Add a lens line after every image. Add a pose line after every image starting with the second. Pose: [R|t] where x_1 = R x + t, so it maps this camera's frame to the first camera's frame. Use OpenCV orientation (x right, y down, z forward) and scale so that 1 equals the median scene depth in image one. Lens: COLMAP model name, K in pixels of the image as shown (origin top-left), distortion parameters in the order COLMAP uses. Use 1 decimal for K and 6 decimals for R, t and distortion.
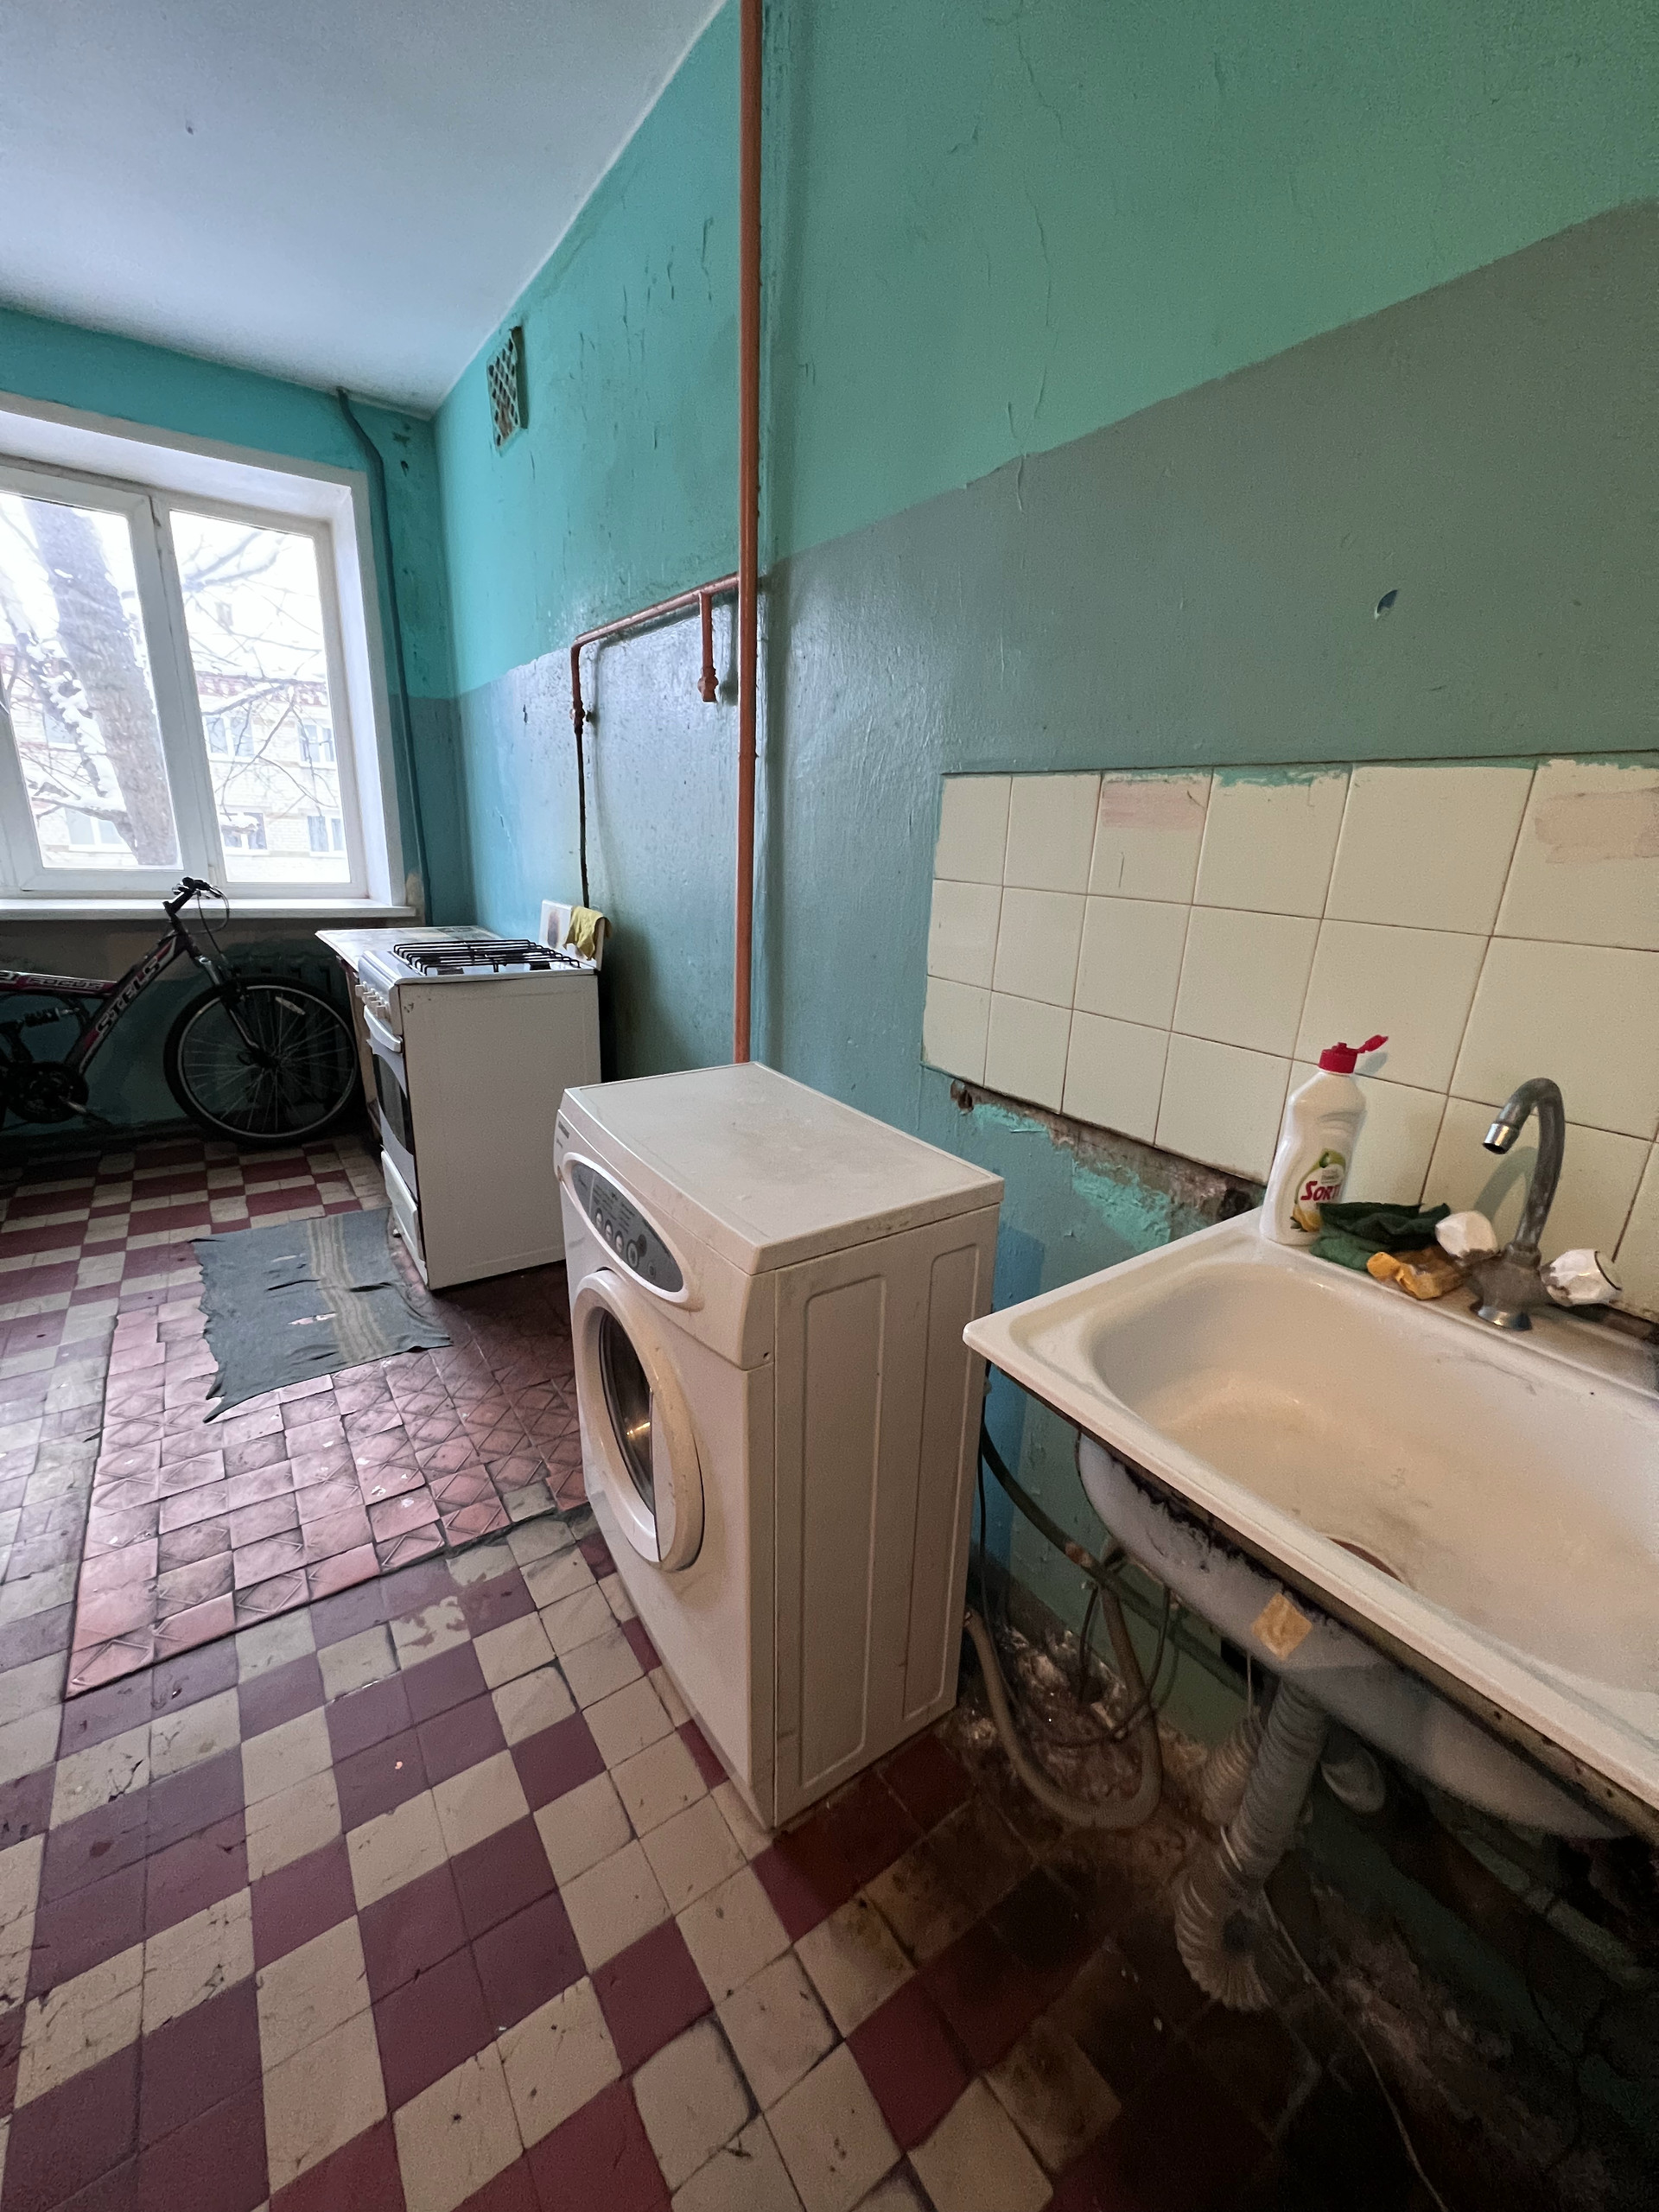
lens RADIAL K [[886.2, 0, 826.9], [0, 886.2, 1112.4], [0, 0, 1]] dist [0.000458, 0.000064]
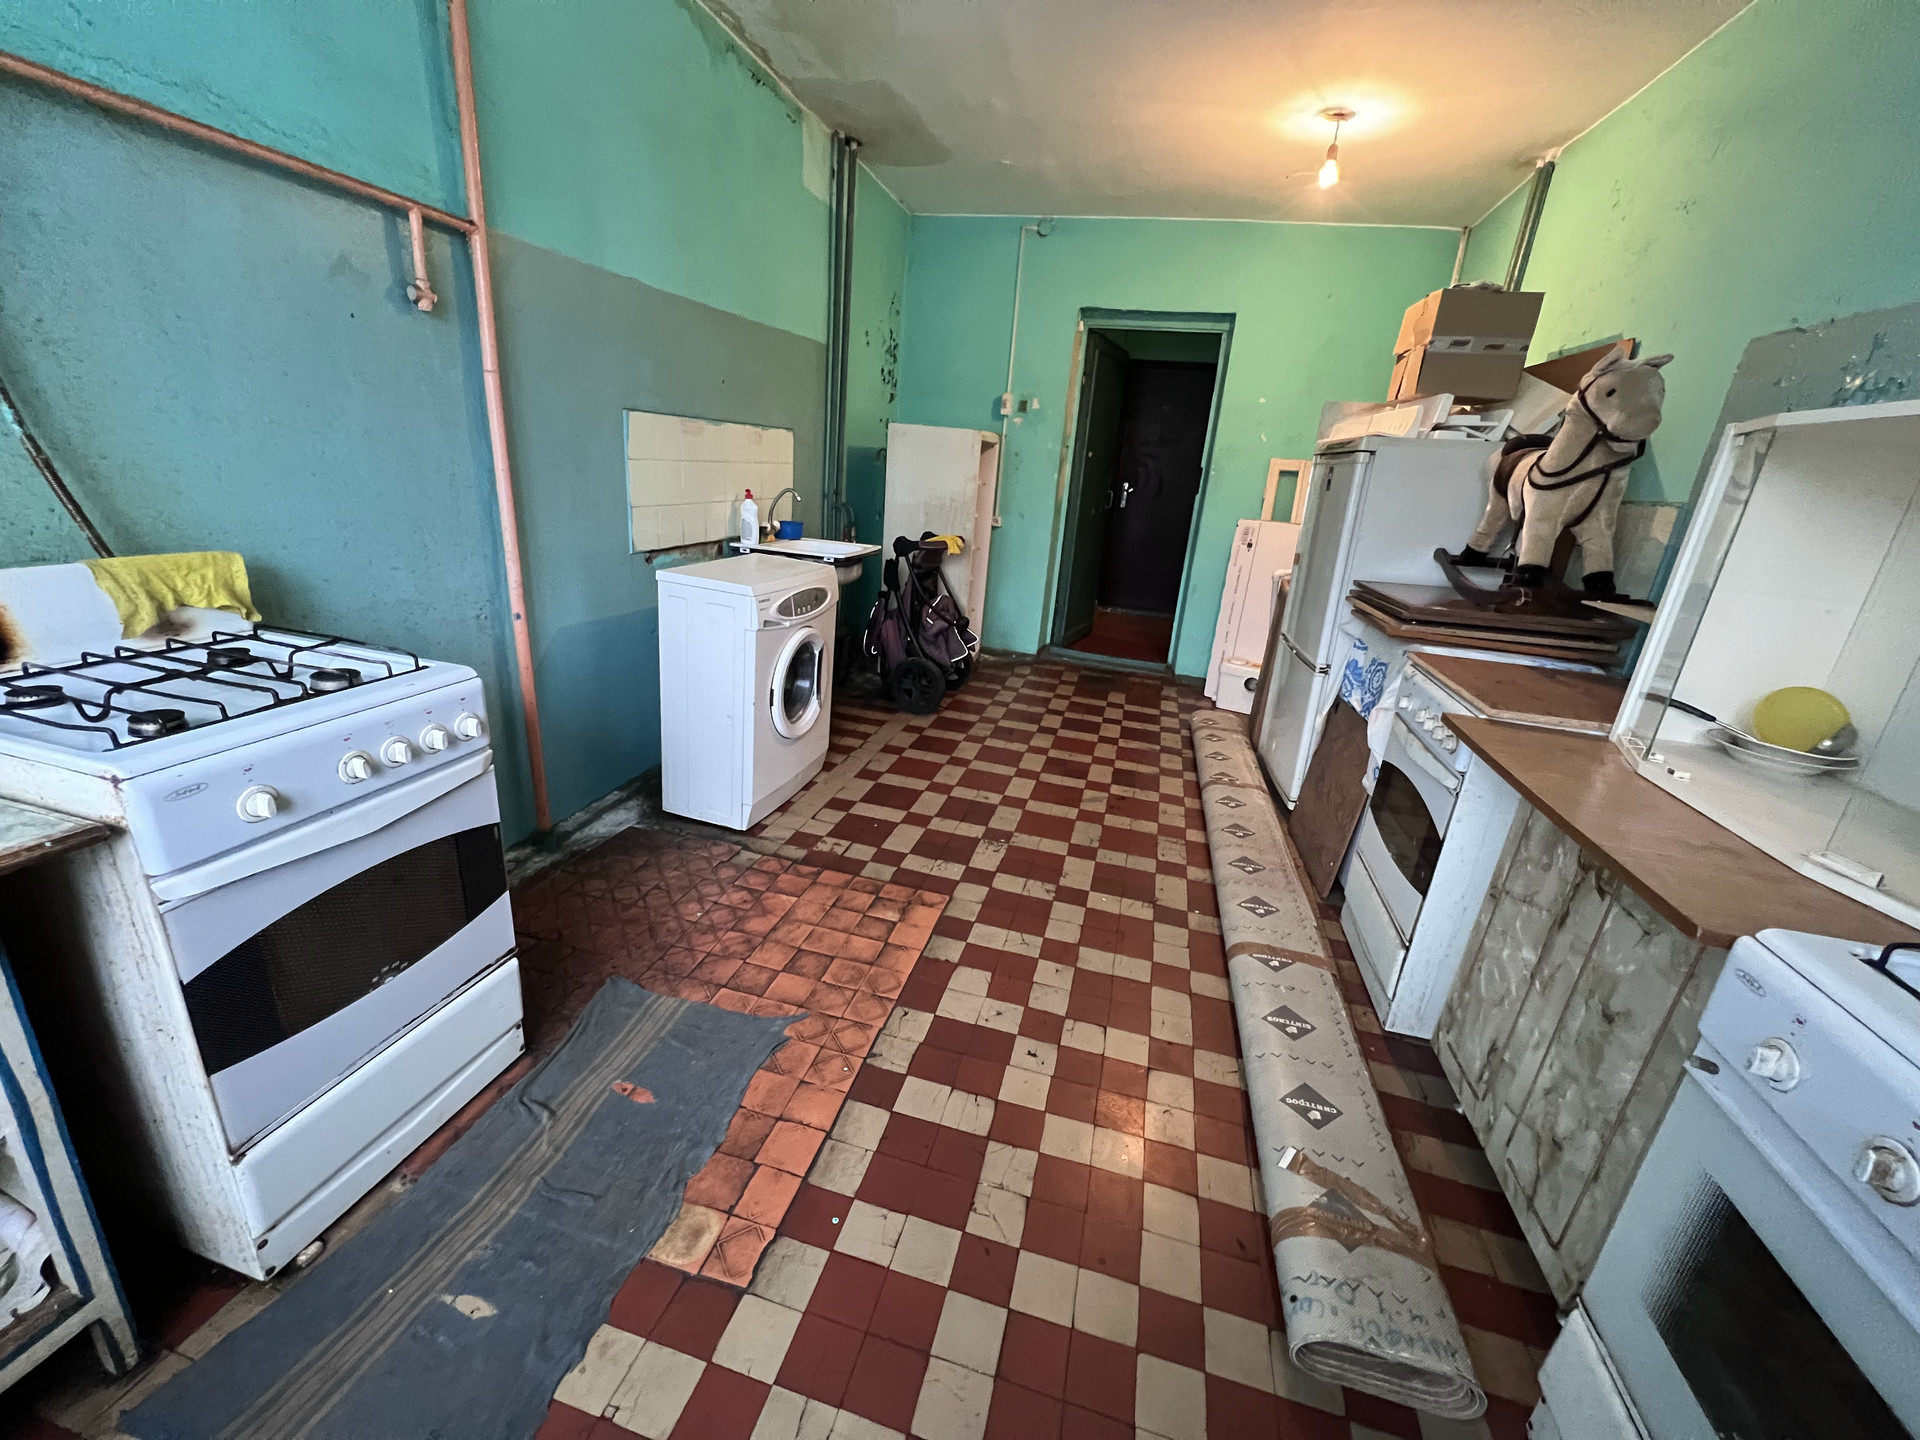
lens RADIAL K [[769.2, 0, 958.2], [0, 769.2, 720.3], [0, 0, 1]] dist [0.000458, 0.000064]
pose [[-0.649829, -0.325687, 0.686768, -1.837677], [0.123933, 0.846053, 0.518492, -0.593710], [-0.749908, 0.422045, -0.509427, 1.608500]]
